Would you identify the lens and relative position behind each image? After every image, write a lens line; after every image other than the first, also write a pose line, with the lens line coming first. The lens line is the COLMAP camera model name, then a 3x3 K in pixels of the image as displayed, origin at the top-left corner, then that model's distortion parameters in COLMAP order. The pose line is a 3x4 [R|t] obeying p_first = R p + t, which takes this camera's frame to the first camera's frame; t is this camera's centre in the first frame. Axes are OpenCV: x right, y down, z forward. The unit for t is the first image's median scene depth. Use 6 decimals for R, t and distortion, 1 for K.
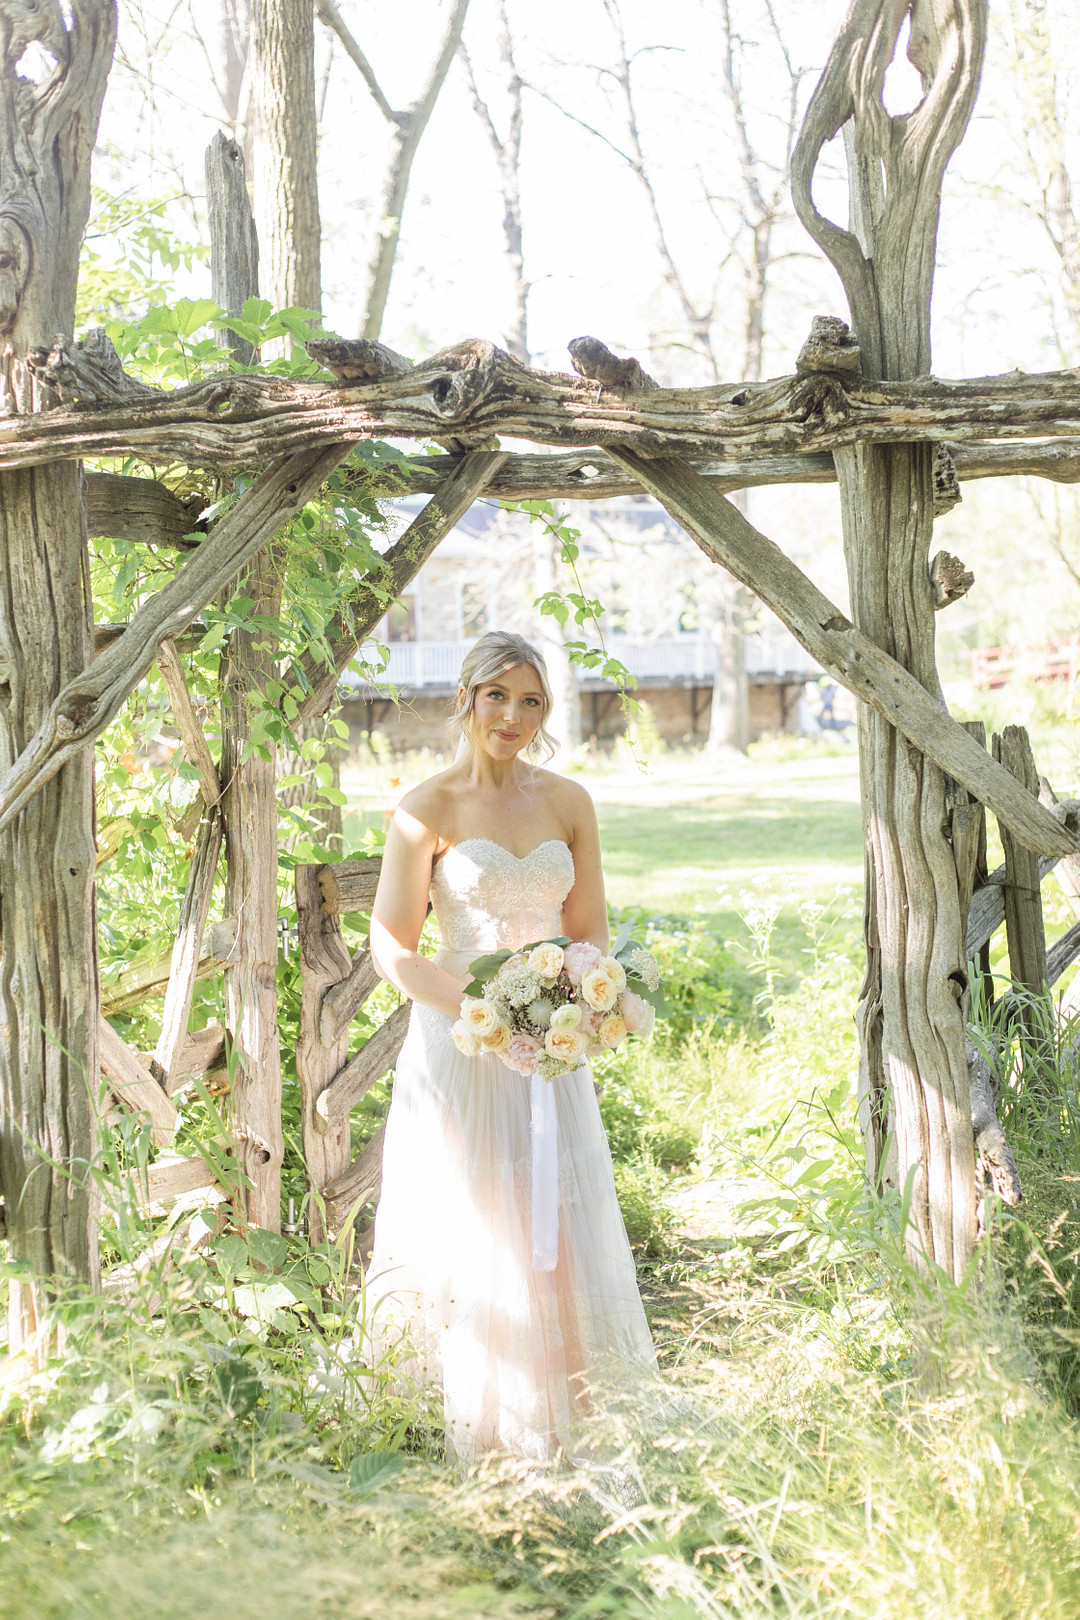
lens RADIAL K [[2024.4, 0, 548.6], [0, 2024.4, 802.0], [0, 0, 1]] dist [-0.019852, 0.000000]
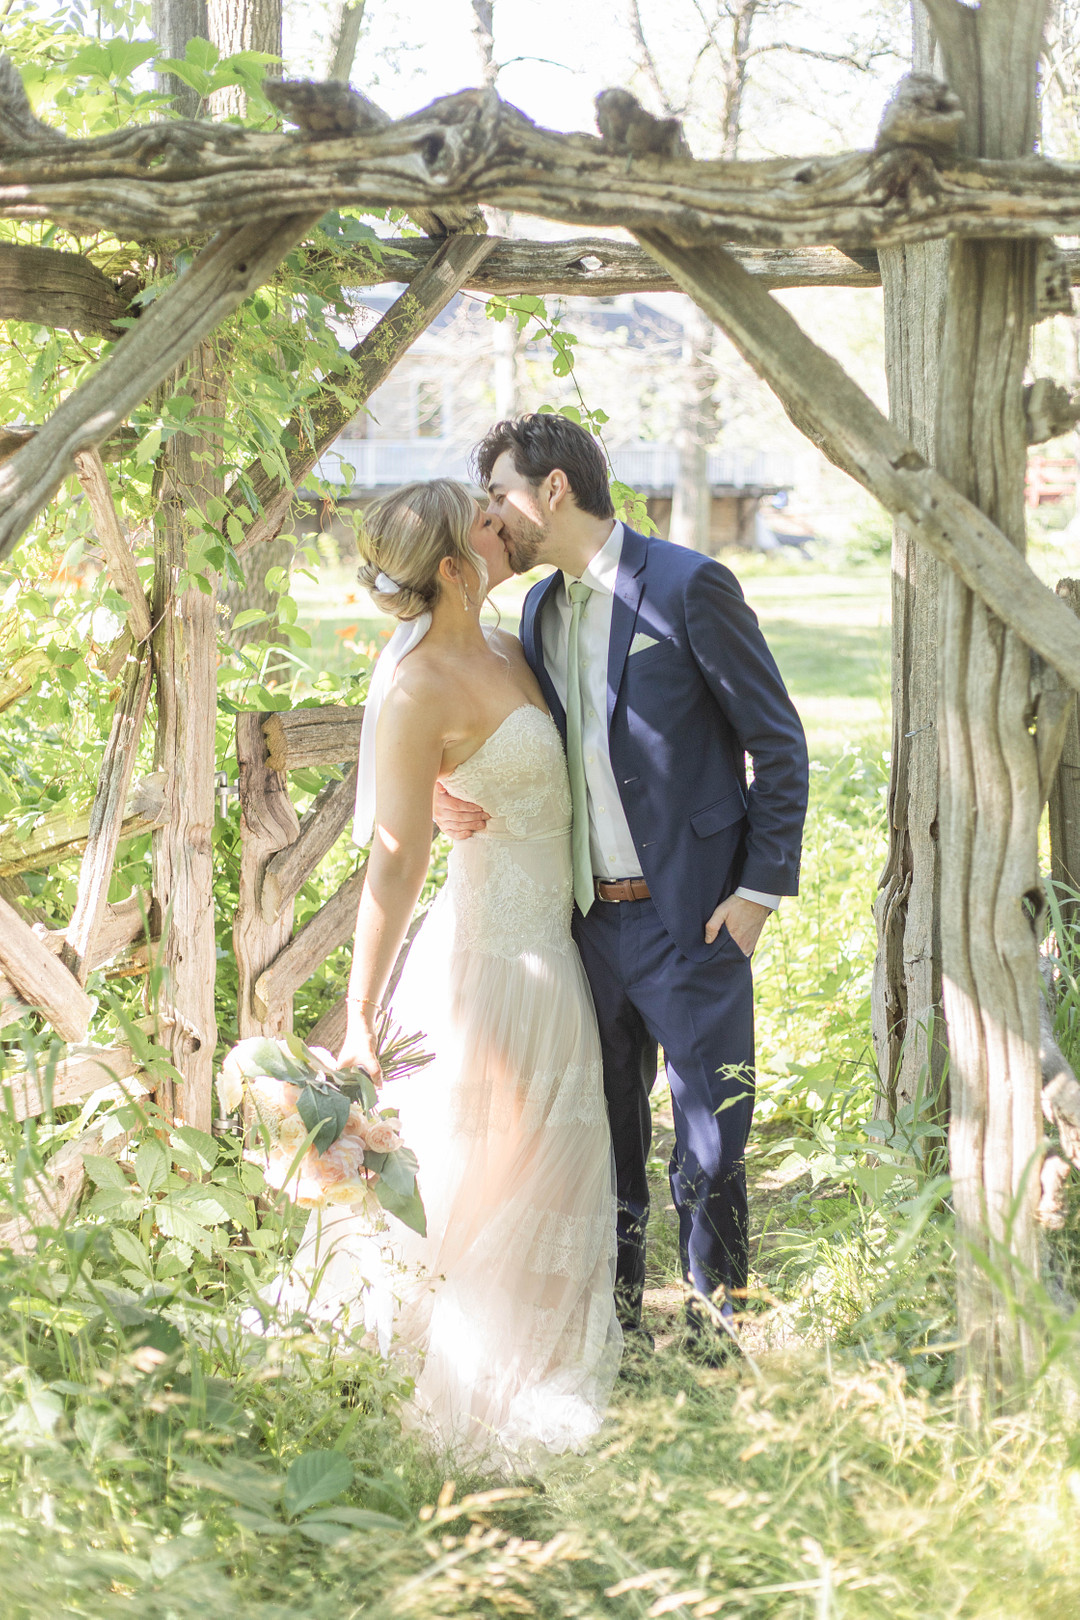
lens RADIAL K [[2024.4, 0, 547.3], [0, 2024.4, 763.6], [0, 0, 1]] dist [-0.019852, 0.000000]
pose [[0.999167, 0.031502, 0.025929, -0.019976], [-0.033422, 0.996451, 0.077257, -0.024888], [-0.023403, -0.078060, 0.996674, 0.182077]]
